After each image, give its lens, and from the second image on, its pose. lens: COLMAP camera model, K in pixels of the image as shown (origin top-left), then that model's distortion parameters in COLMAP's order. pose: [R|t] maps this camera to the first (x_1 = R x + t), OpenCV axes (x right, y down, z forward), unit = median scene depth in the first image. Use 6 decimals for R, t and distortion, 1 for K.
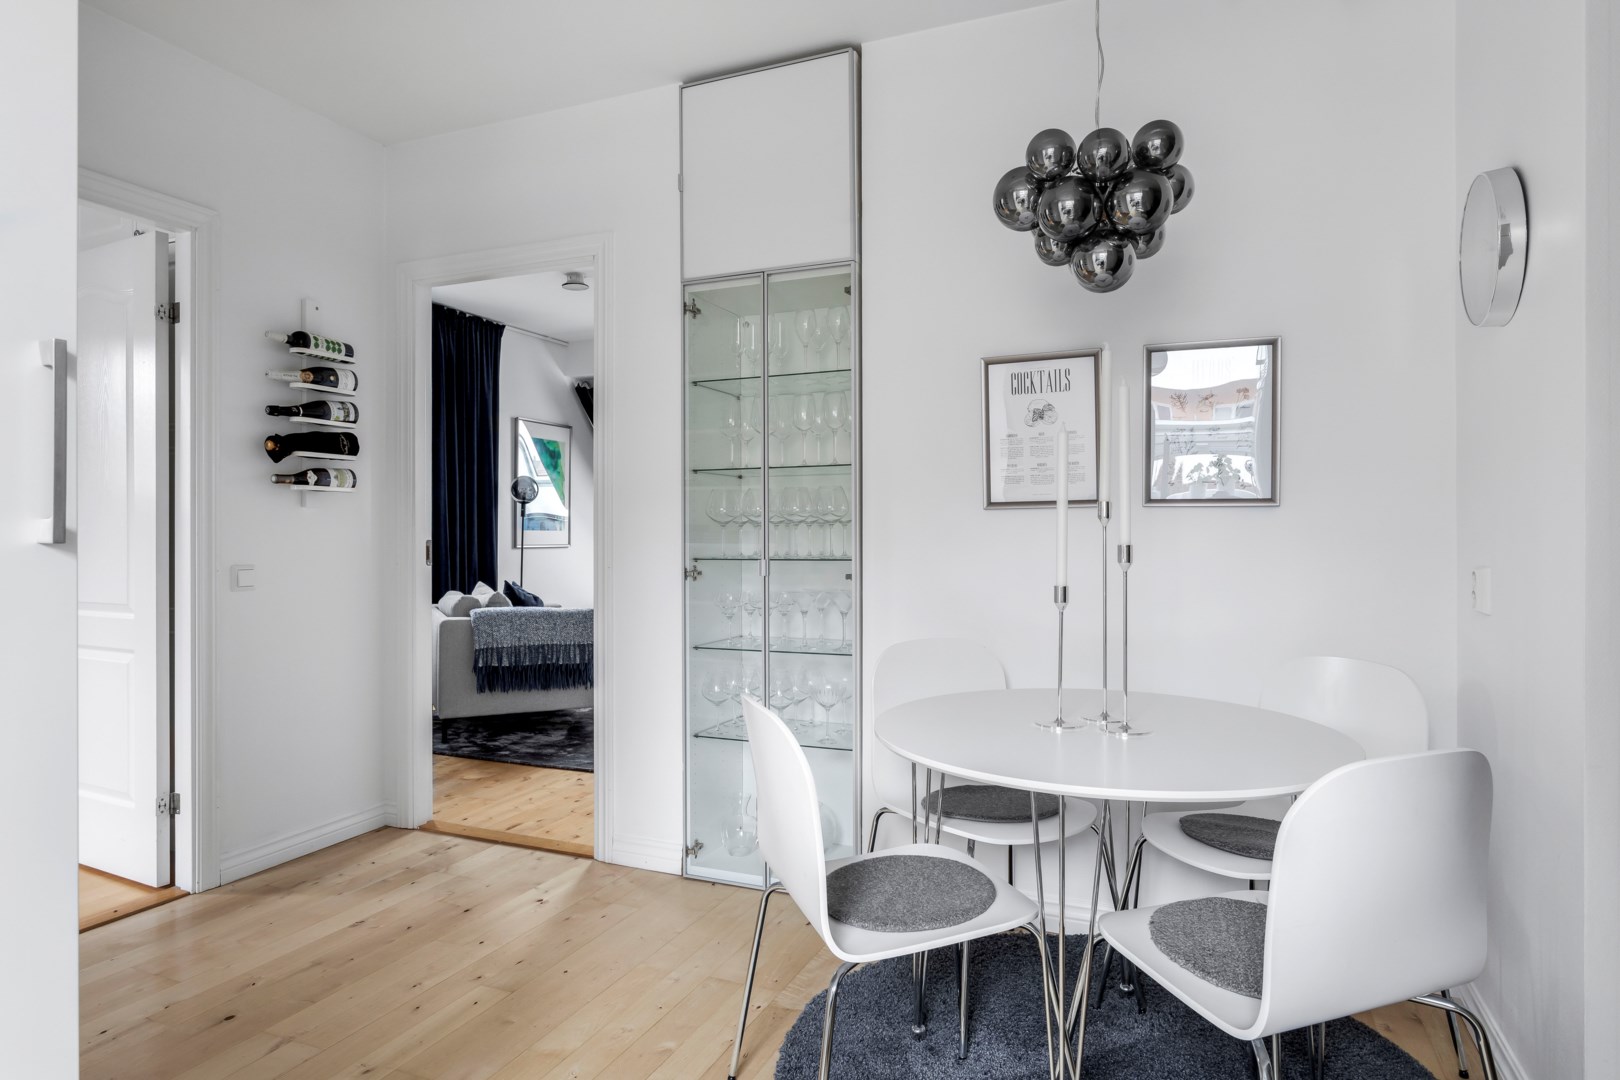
lens RADIAL K [[927.8, 0, 807.4], [0, 927.8, 521.4], [0, 0, 1]] dist [-0.003480, -0.000287]
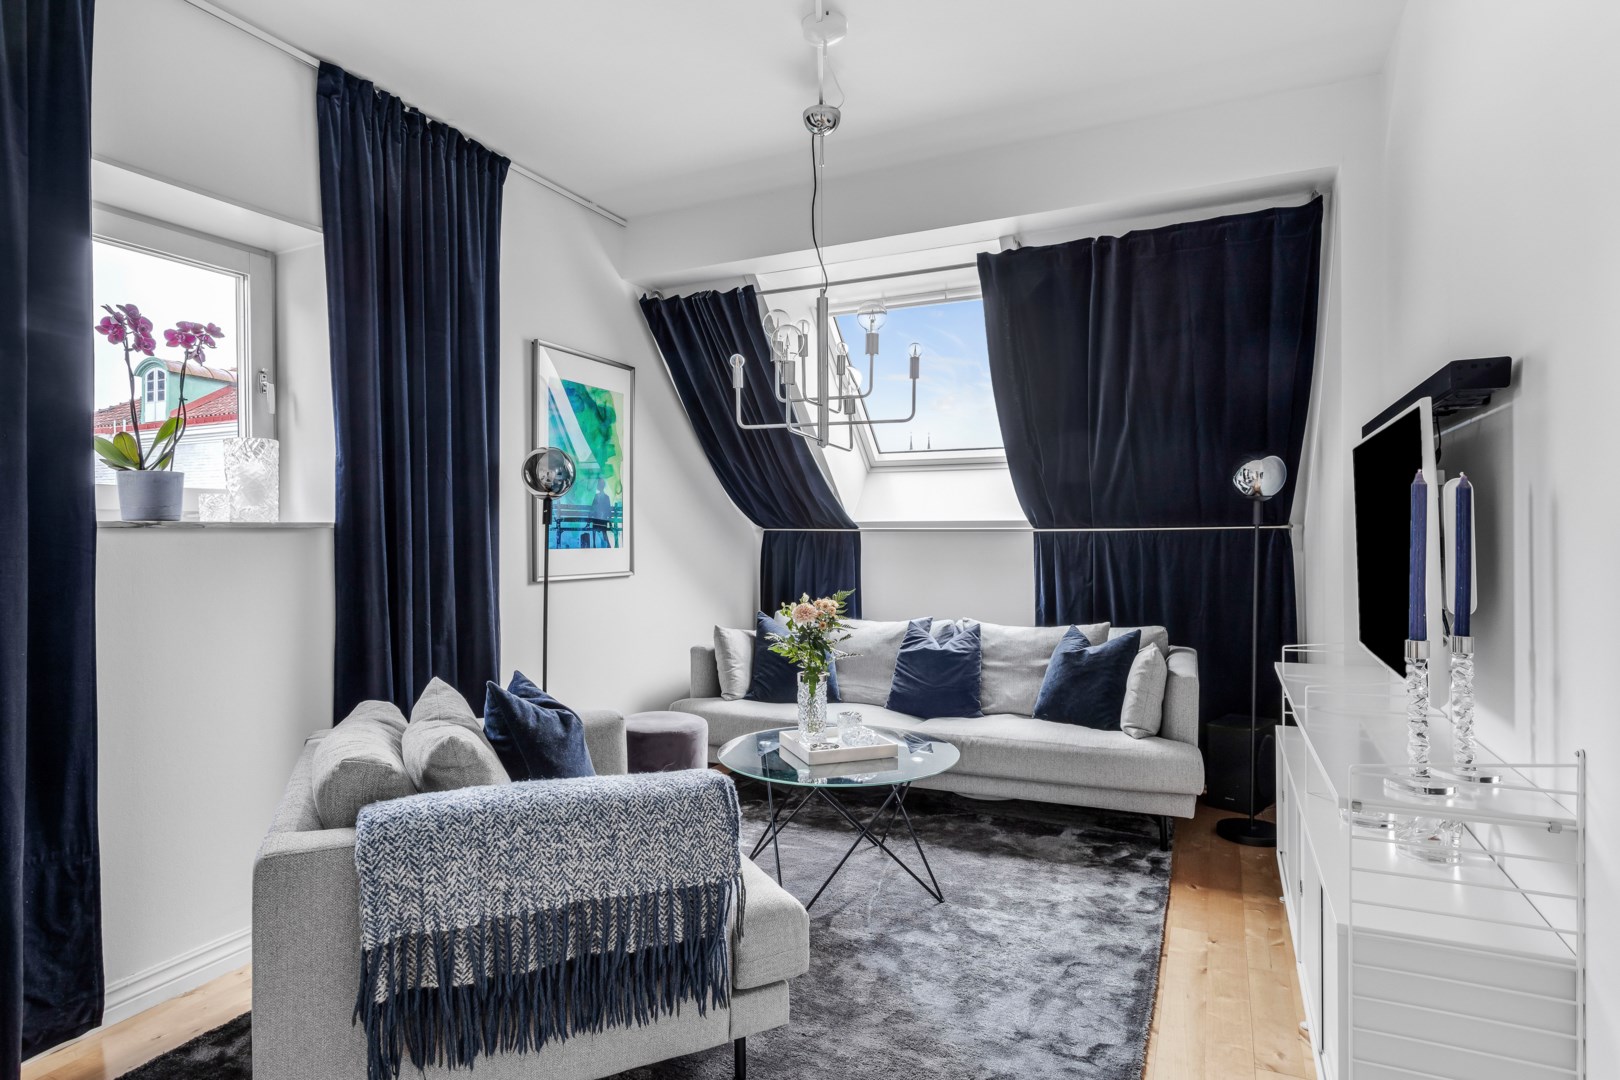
lens RADIAL K [[875.4, 0, 810.0], [0, 875.4, 540.0], [0, 0, 1]] dist [0.002620, 0.001583]
pose [[0.999383, -0.005595, -0.034687, -0.145264], [0.006151, 0.999854, 0.015944, -0.002960], [0.034592, -0.016148, 0.999271, 0.526925]]
